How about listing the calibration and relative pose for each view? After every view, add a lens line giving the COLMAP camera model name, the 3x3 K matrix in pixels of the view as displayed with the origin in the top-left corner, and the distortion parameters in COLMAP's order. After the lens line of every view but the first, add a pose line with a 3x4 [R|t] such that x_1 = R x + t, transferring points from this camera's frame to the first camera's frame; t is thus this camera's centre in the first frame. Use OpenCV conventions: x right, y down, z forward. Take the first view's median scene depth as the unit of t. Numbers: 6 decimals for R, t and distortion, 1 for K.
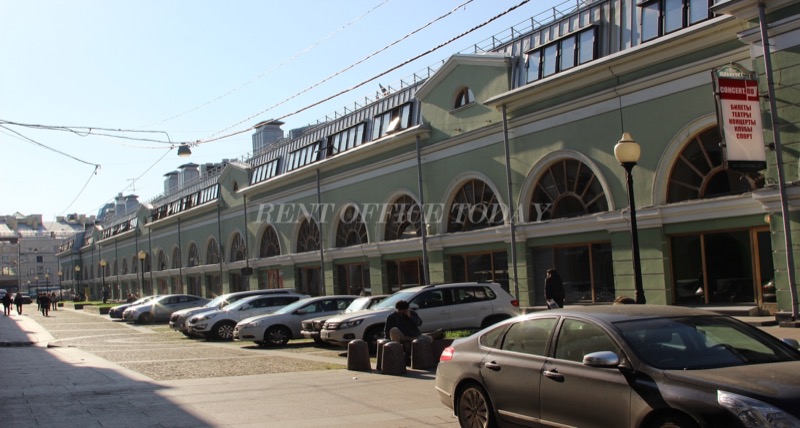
lens RADIAL K [[1017.1, 0, 396.2], [0, 1017.1, 160.1], [0, 0, 1]] dist [-0.144335, 0.092907]
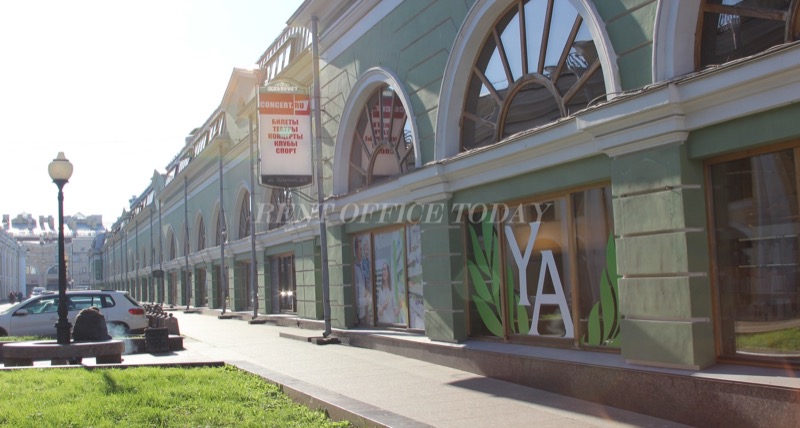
lens RADIAL K [[1017.1, 0, 396.2], [0, 1017.1, 160.1], [0, 0, 1]] dist [-0.144335, 0.092907]
pose [[0.995818, 0.000937, -0.091352, 0.545944], [-0.001072, 0.999998, -0.001431, -0.013277], [0.091350, 0.001523, 0.995818, 0.005787]]
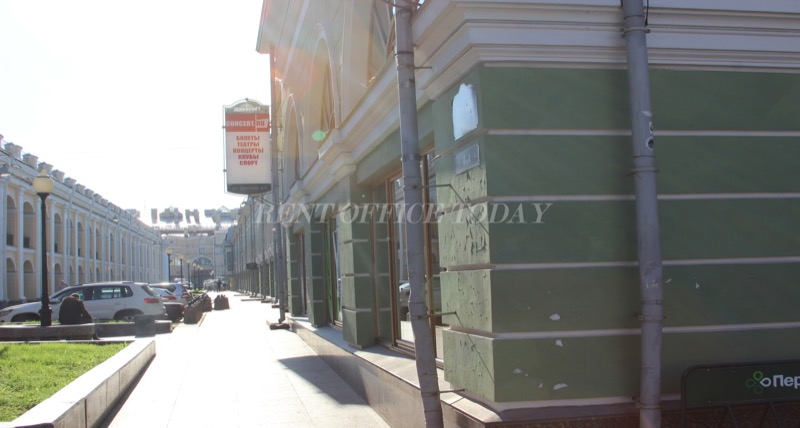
lens RADIAL K [[1017.1, 0, 396.2], [0, 1017.1, 160.1], [0, 0, 1]] dist [-0.144335, 0.092907]
pose [[0.971200, -0.016648, -0.237682, 0.788447], [0.019195, 0.999780, 0.008405, -0.033612], [0.237490, -0.012725, 0.971307, -0.098473]]
